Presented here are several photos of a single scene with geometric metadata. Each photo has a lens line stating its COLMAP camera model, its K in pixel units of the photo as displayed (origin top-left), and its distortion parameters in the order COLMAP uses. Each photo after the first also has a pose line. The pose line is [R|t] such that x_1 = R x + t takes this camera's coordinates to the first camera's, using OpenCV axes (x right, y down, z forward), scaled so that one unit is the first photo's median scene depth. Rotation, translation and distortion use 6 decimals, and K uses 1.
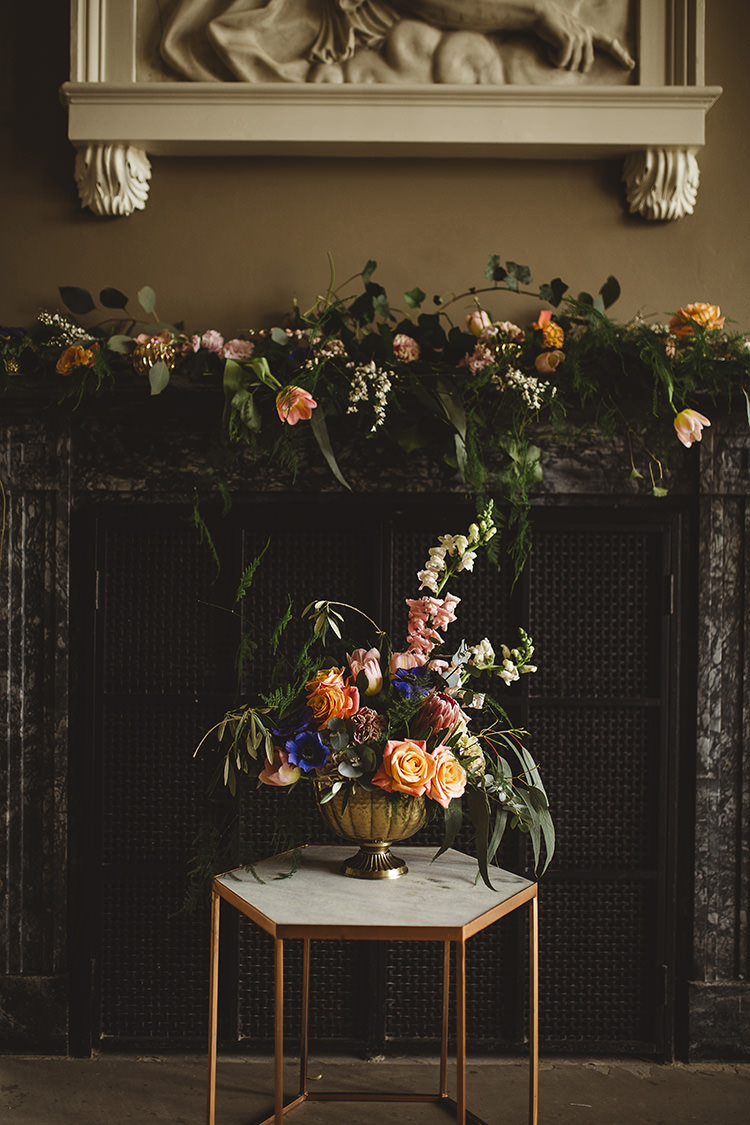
lens RADIAL K [[1140.0, 0, 375.0], [0, 1140.0, 562.5], [0, 0, 1]] dist [-0.033791, 0.025639]
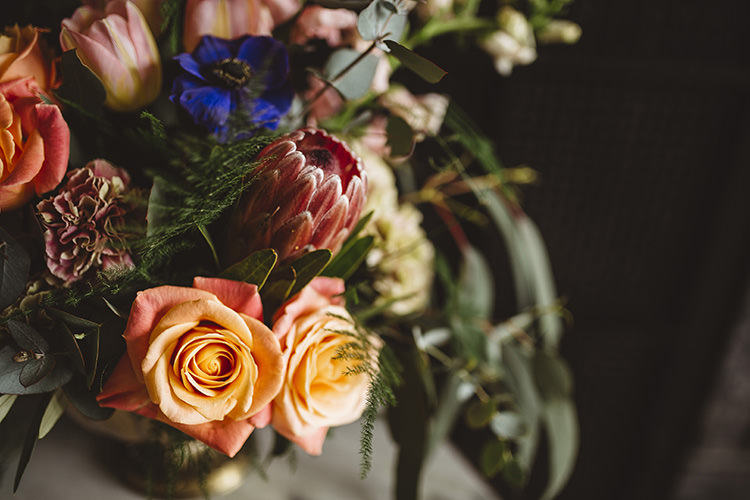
lens RADIAL K [[780.1, 0, 374.0], [0, 780.1, 260.8], [0, 0, 1]] dist [-0.018661, -0.002628]
pose [[0.998913, 0.033966, 0.031933, 0.065055], [-0.045157, 0.875185, 0.481676, 0.035313], [-0.011587, -0.482594, 0.875768, 0.739172]]
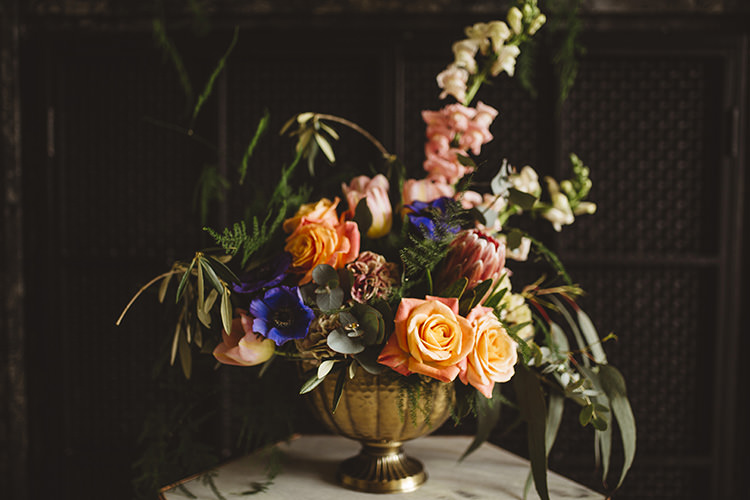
lens RADIAL K [[760.0, 0, 375.0], [0, 760.0, 250.0], [0, 0, 1]] dist [-0.033791, 0.025639]
pose [[0.999972, -0.005864, -0.004570, -0.001982], [0.006128, 0.998167, 0.060207, 0.092539], [0.004208, -0.060233, 0.998175, 0.509817]]
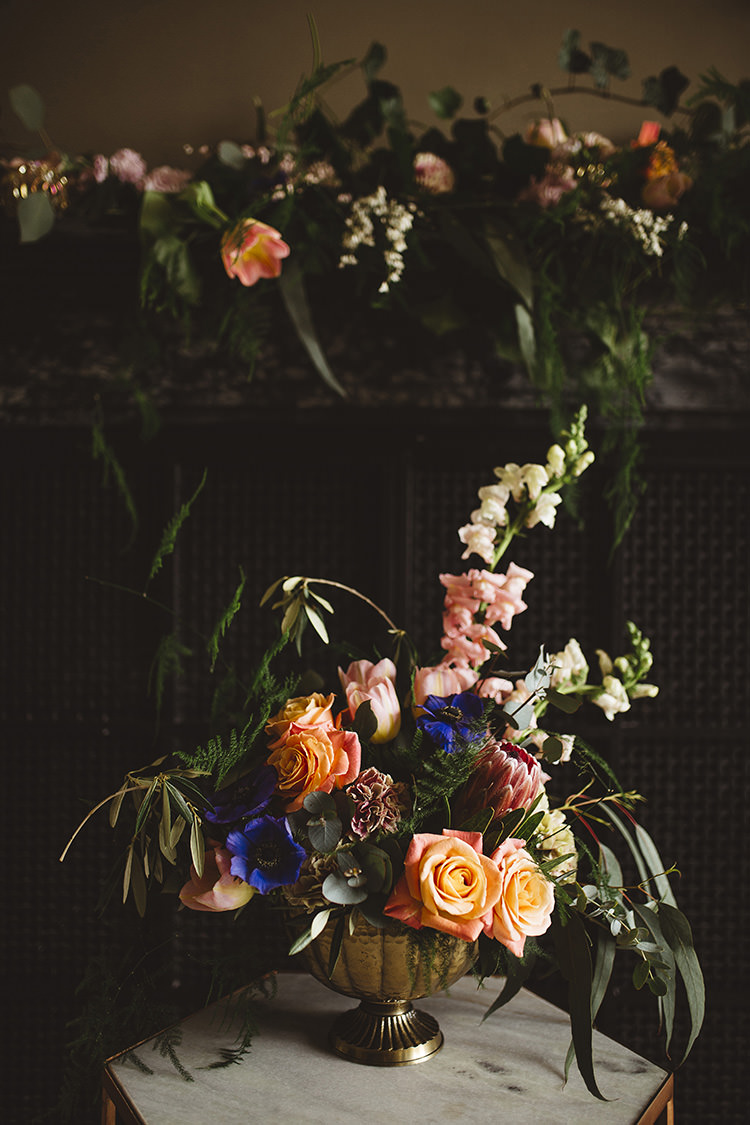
lens RADIAL K [[1140.0, 0, 375.0], [0, 1140.0, 562.5], [0, 0, 1]] dist [-0.033791, 0.025639]
pose [[0.999991, 0.000400, 0.004218, -0.008602], [-0.000499, 0.999720, 0.023637, 0.012371], [-0.004208, -0.023639, 0.999712, 0.419740]]
